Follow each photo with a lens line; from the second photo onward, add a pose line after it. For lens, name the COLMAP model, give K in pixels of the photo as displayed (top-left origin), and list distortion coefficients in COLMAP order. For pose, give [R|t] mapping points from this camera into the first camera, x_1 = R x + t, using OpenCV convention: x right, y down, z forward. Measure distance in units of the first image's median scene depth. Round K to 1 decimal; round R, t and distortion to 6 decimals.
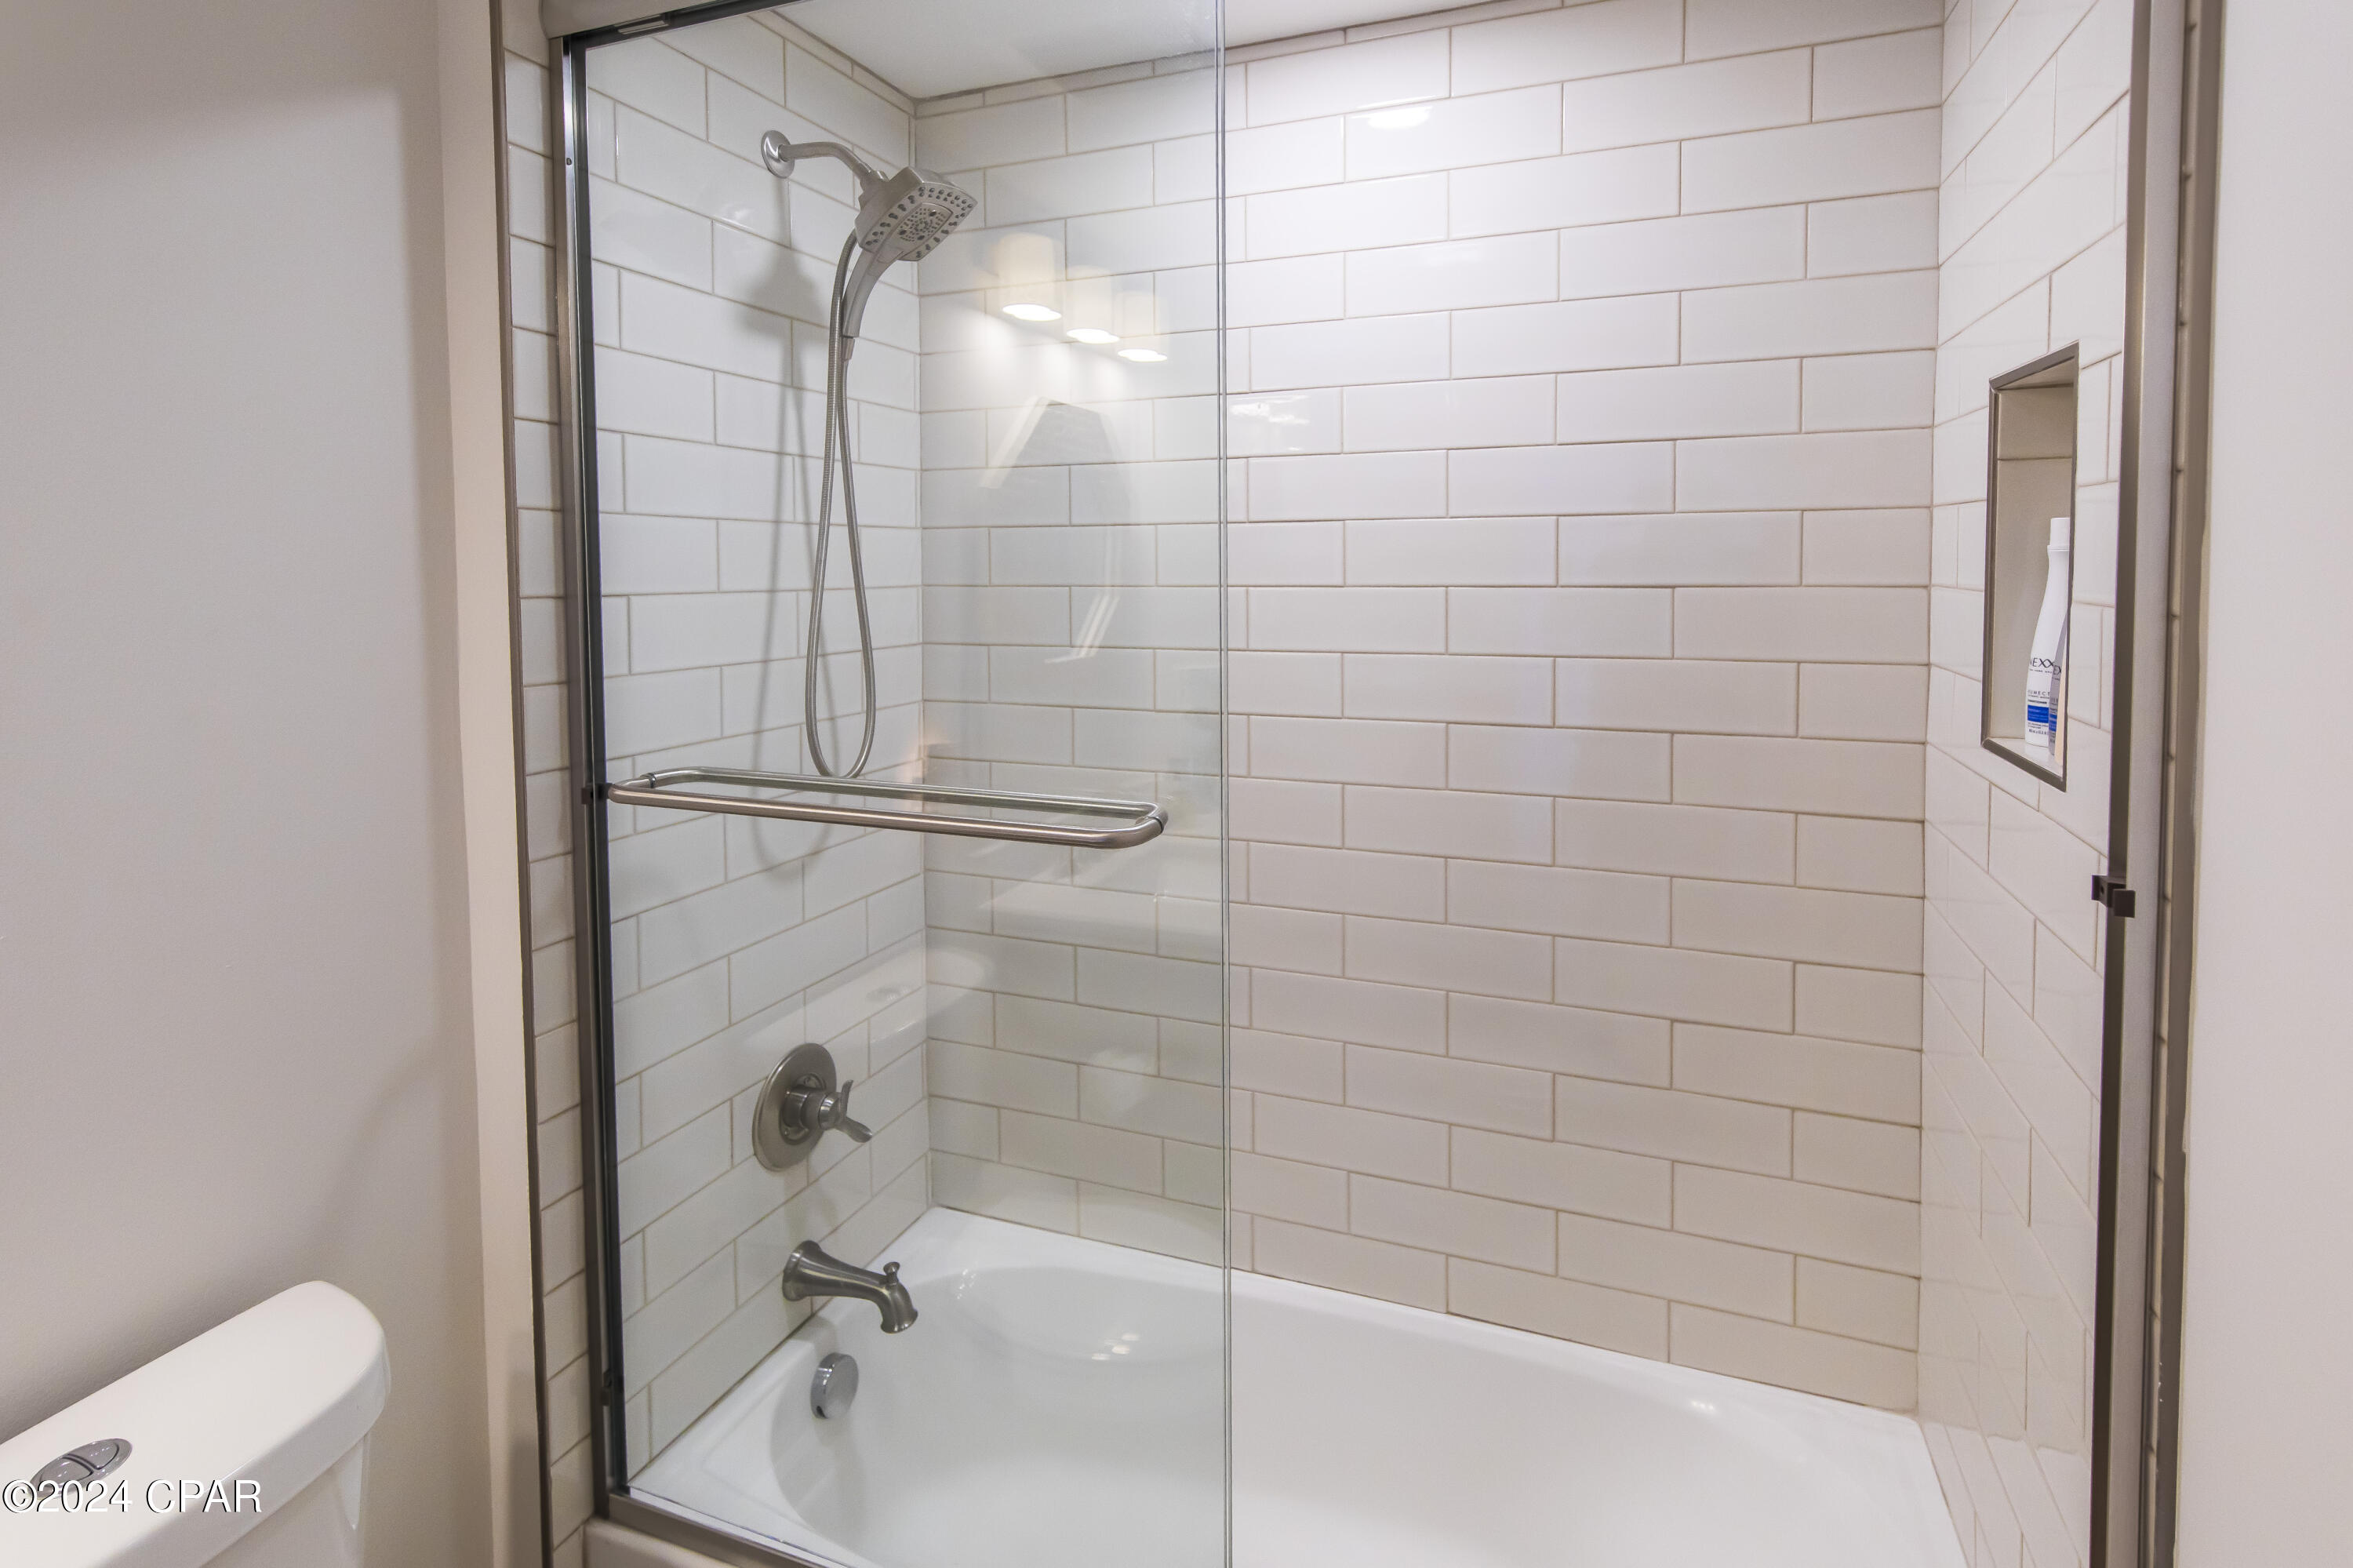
lens RADIAL K [[1170.3, 0, 1171.8], [0, 1170.3, 612.2], [0, 0, 1]] dist [-0.000880, -0.000390]
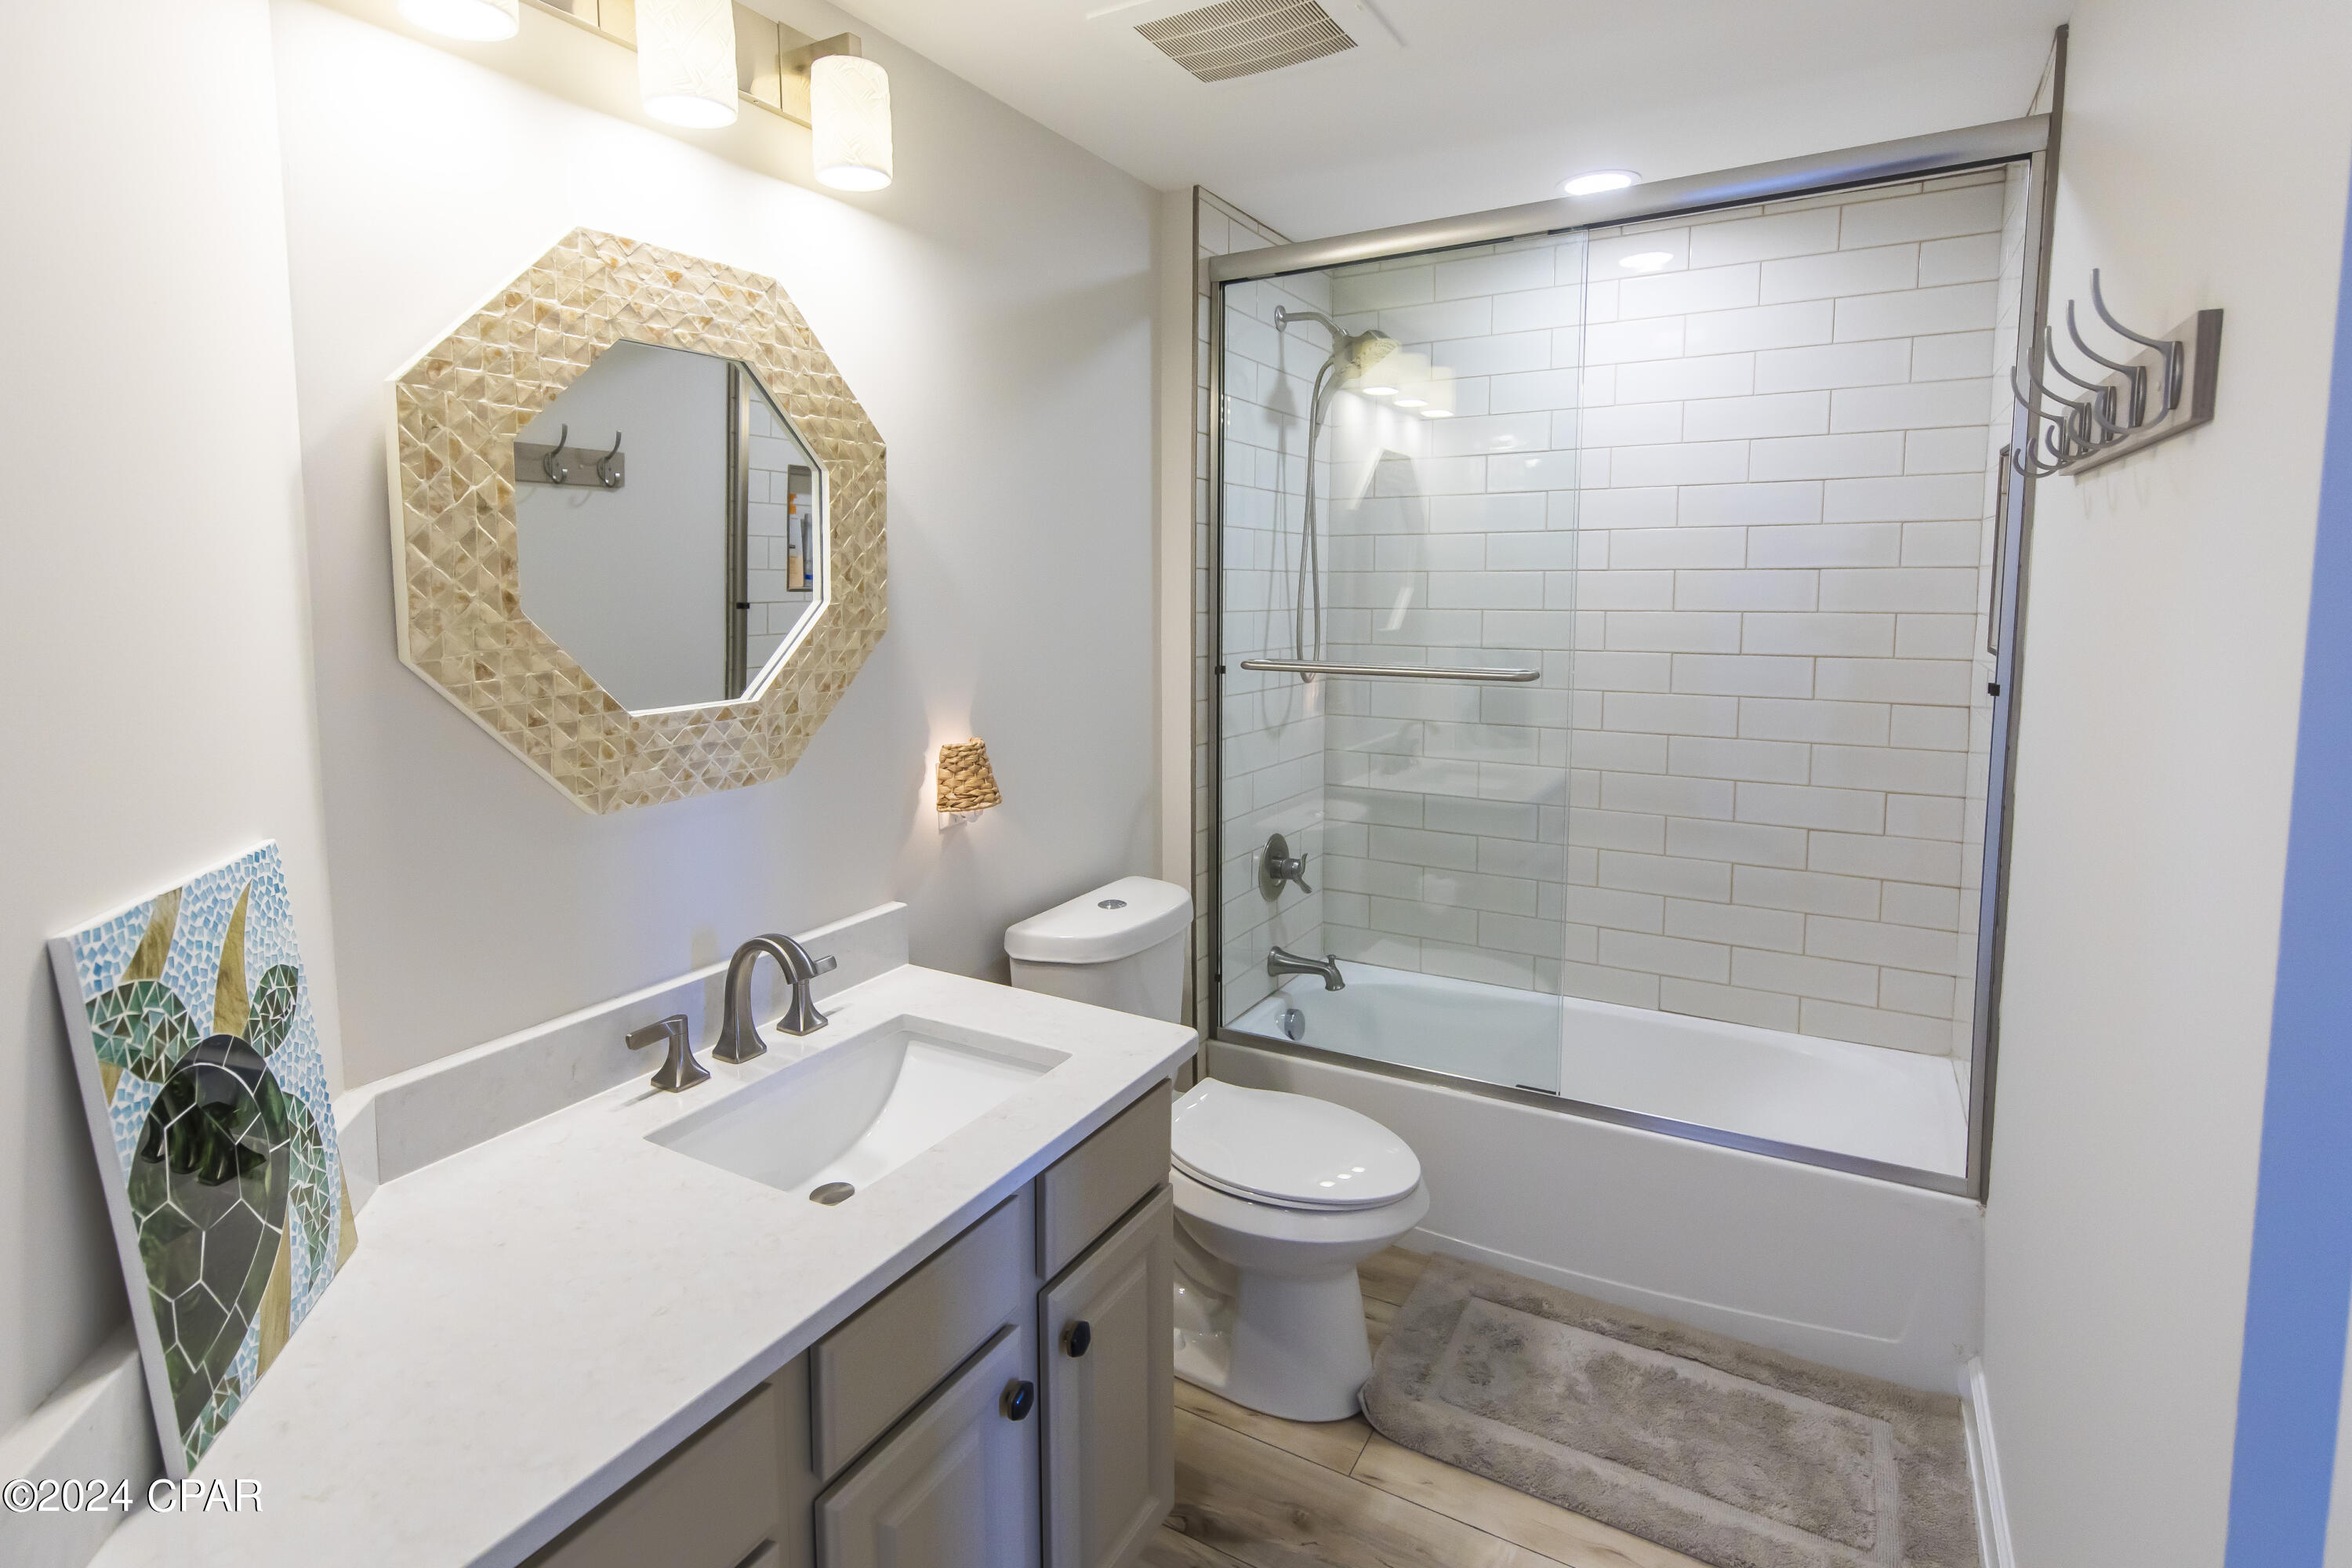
lens RADIAL K [[1126.9, 0, 1192.5], [0, 1126.9, 694.3], [0, 0, 1]] dist [0.000627, -0.000062]
pose [[0.990188, 0.017070, -0.138694, -0.221593], [-0.008681, 0.998108, 0.060870, 0.063737], [0.139470, -0.059069, 0.988463, -0.695815]]
